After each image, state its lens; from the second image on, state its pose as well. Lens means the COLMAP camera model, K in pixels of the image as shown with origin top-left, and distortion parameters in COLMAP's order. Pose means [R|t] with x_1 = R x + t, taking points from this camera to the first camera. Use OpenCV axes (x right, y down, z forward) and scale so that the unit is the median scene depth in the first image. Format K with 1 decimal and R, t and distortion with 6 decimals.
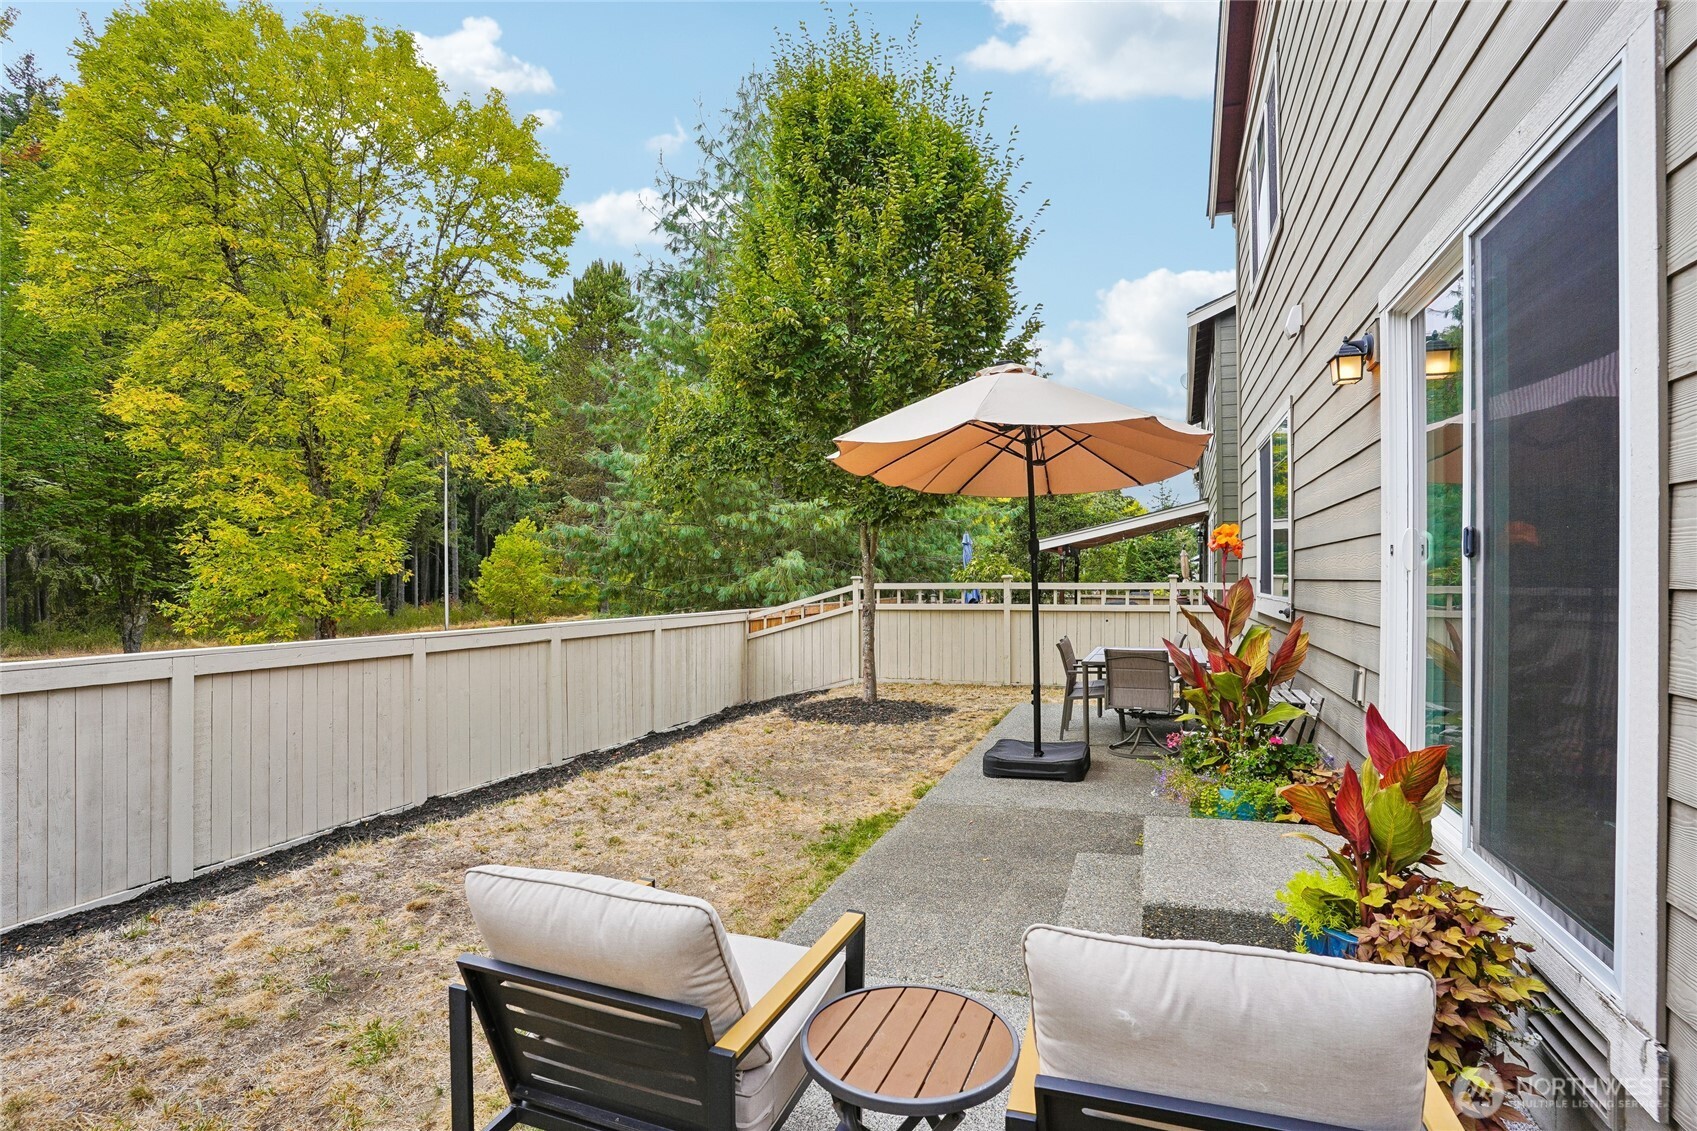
lens RADIAL K [[835.8, 0, 856.2], [0, 835.8, 579.7], [0, 0, 1]] dist [-0.081597, 0.032502]
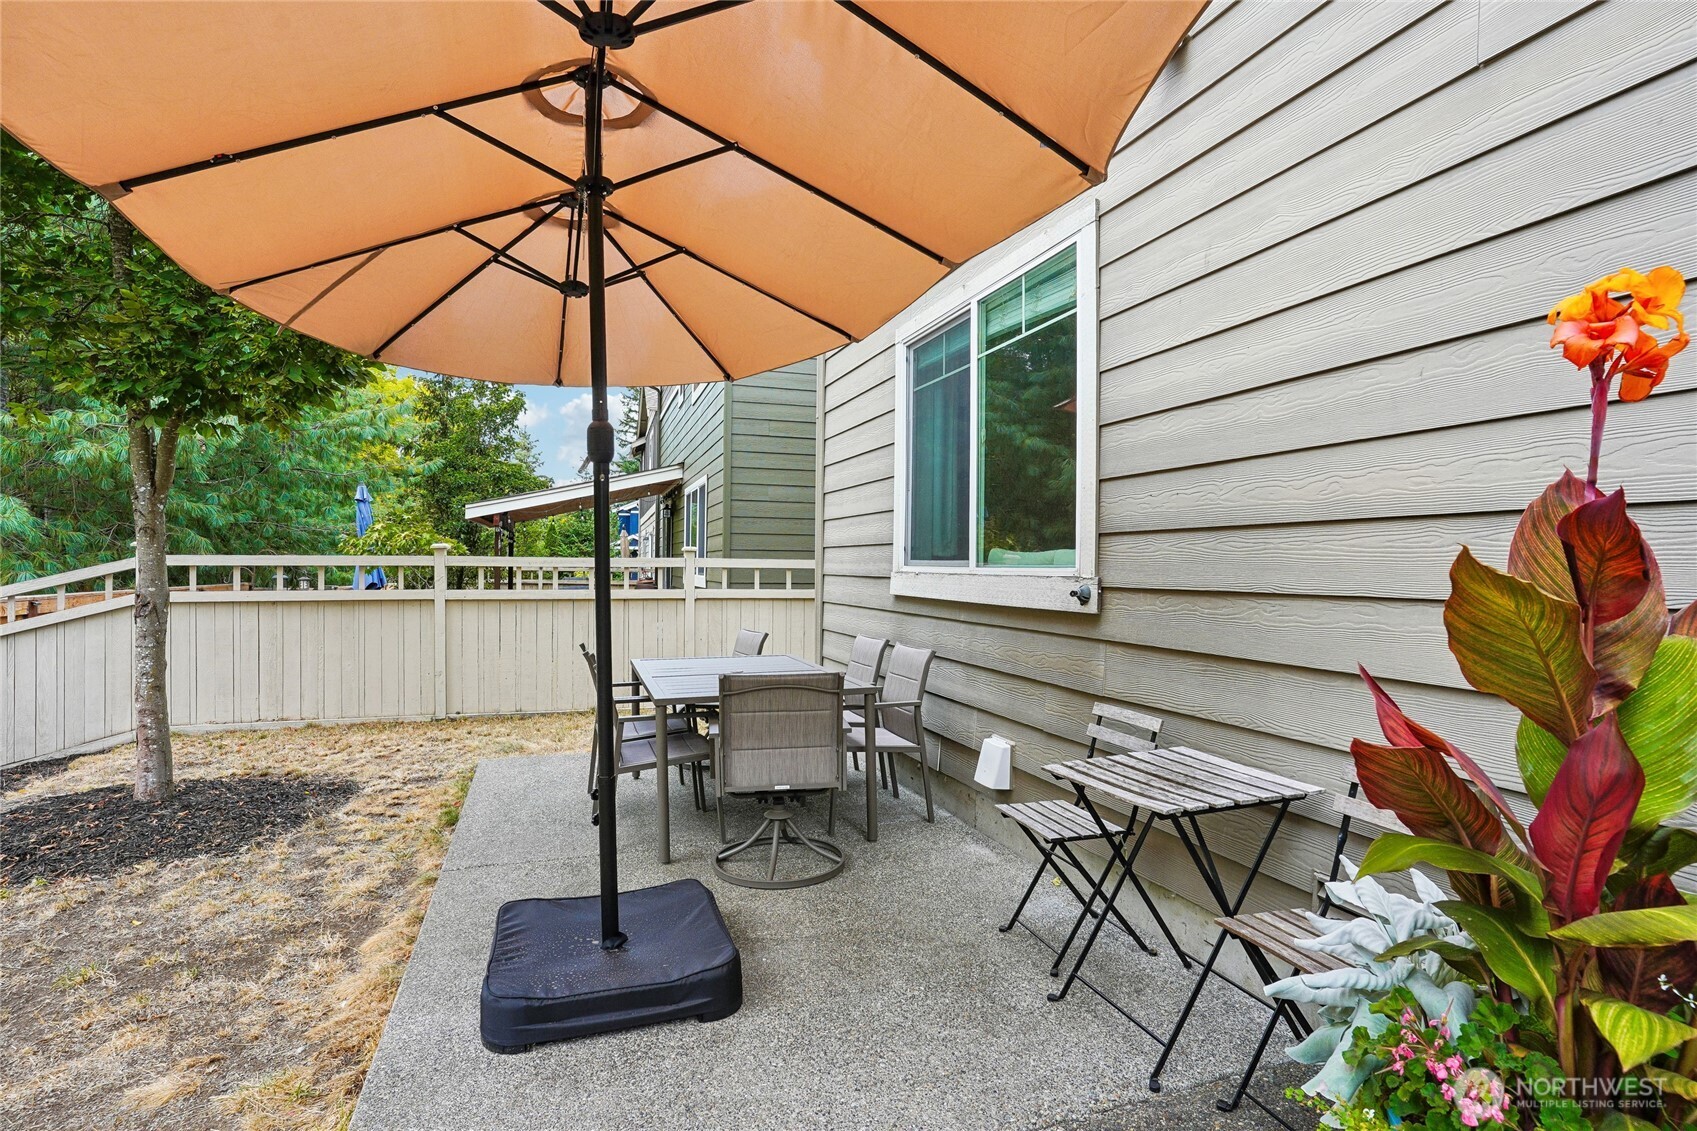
lens RADIAL K [[835.8, 0, 850.9], [0, 835.8, 576.3], [0, 0, 1]] dist [-0.081597, 0.032502]
pose [[0.771860, 0.000018, 0.635792, 0.026158], [-0.006696, 0.999945, 0.008100, 0.011582], [-0.635757, -0.010509, 0.771818, 0.317587]]
